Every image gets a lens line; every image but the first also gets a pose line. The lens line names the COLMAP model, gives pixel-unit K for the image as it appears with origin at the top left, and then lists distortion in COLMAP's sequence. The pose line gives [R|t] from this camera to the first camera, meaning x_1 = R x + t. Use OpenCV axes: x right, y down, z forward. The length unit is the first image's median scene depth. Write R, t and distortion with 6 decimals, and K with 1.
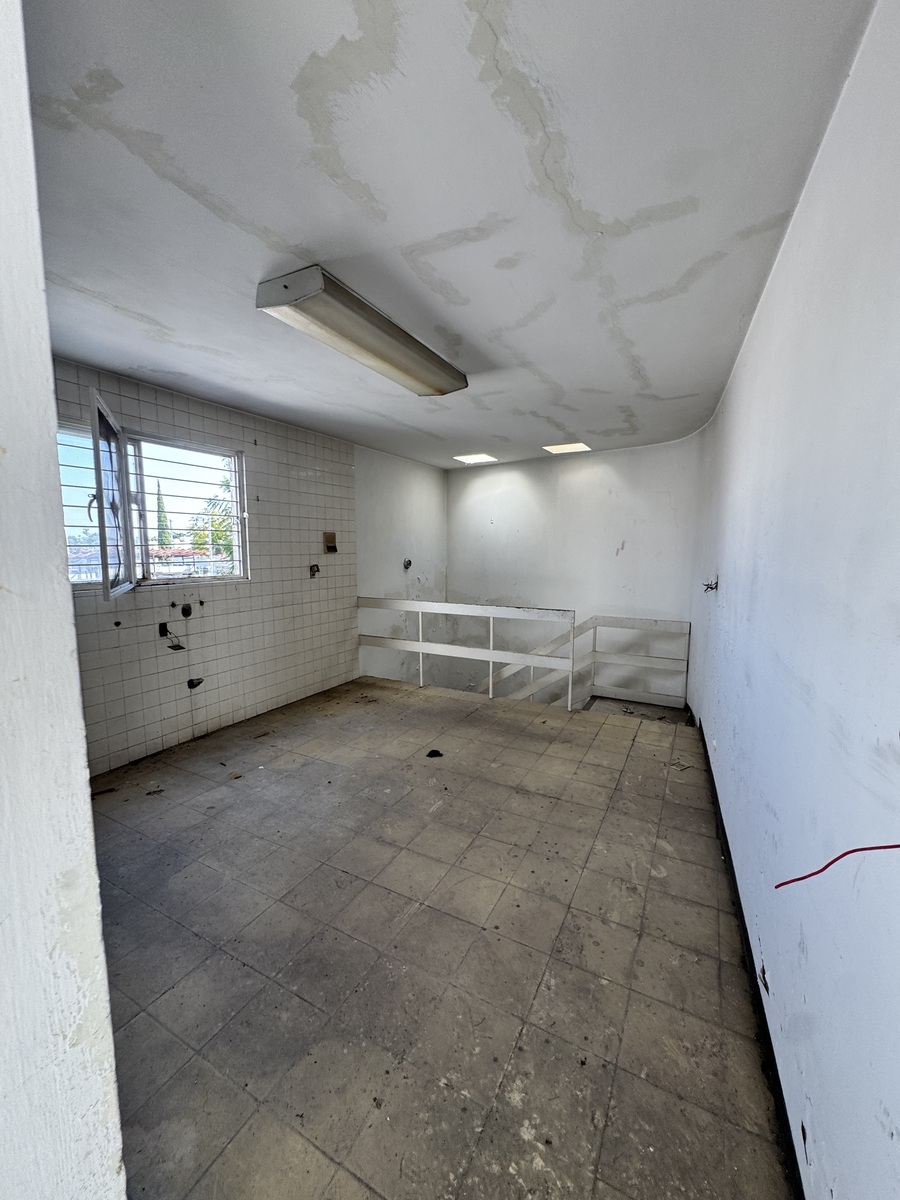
lens RADIAL K [[478.7, 0, 449.5], [0, 478.7, 601.1], [0, 0, 1]] dist [-0.006910, 0.000807]
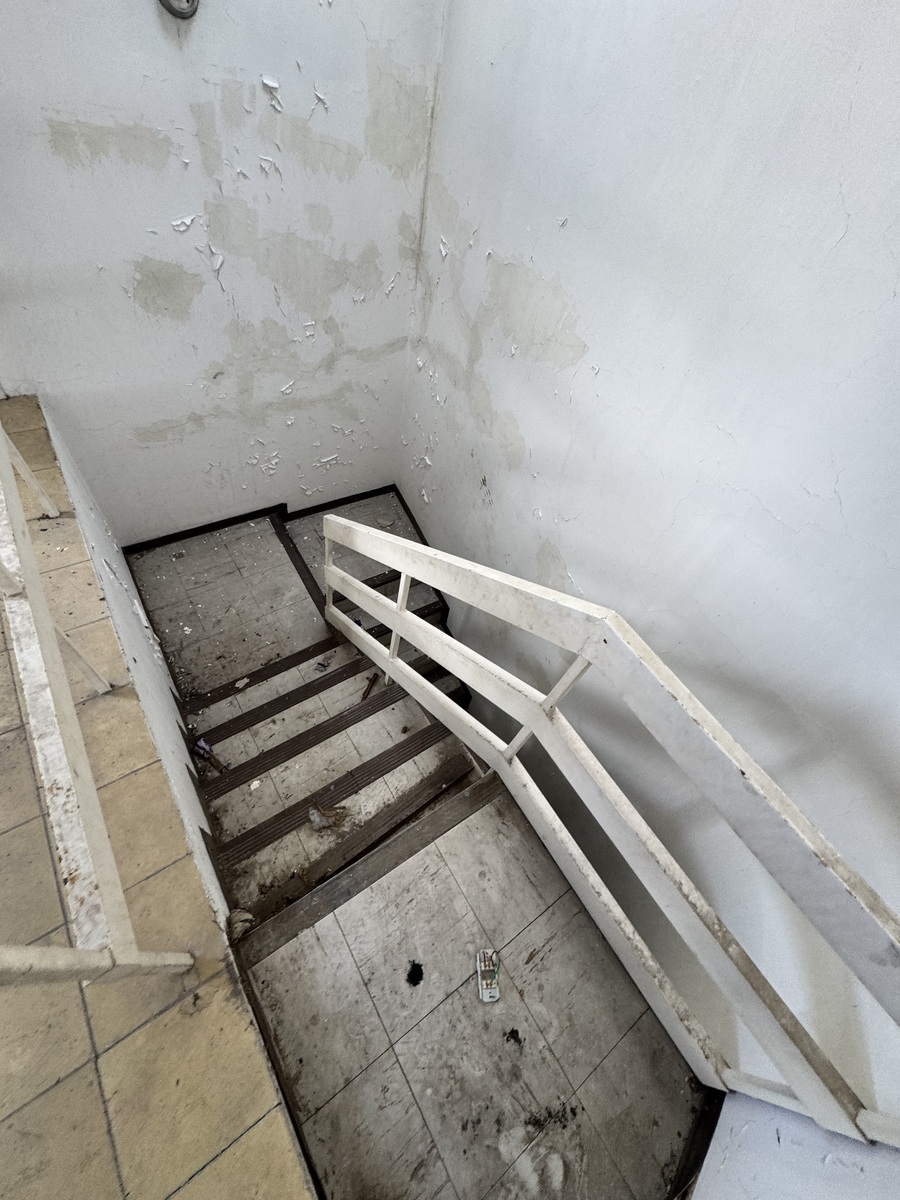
lens RADIAL K [[478.7, 0, 451.3], [0, 478.7, 598.4], [0, 0, 1]] dist [-0.006910, 0.000807]
pose [[0.869114, 0.466339, -0.164833, 0.222949], [-0.221621, 0.665094, 0.713116, -0.073111], [0.442183, -0.583248, 0.681393, 0.690420]]
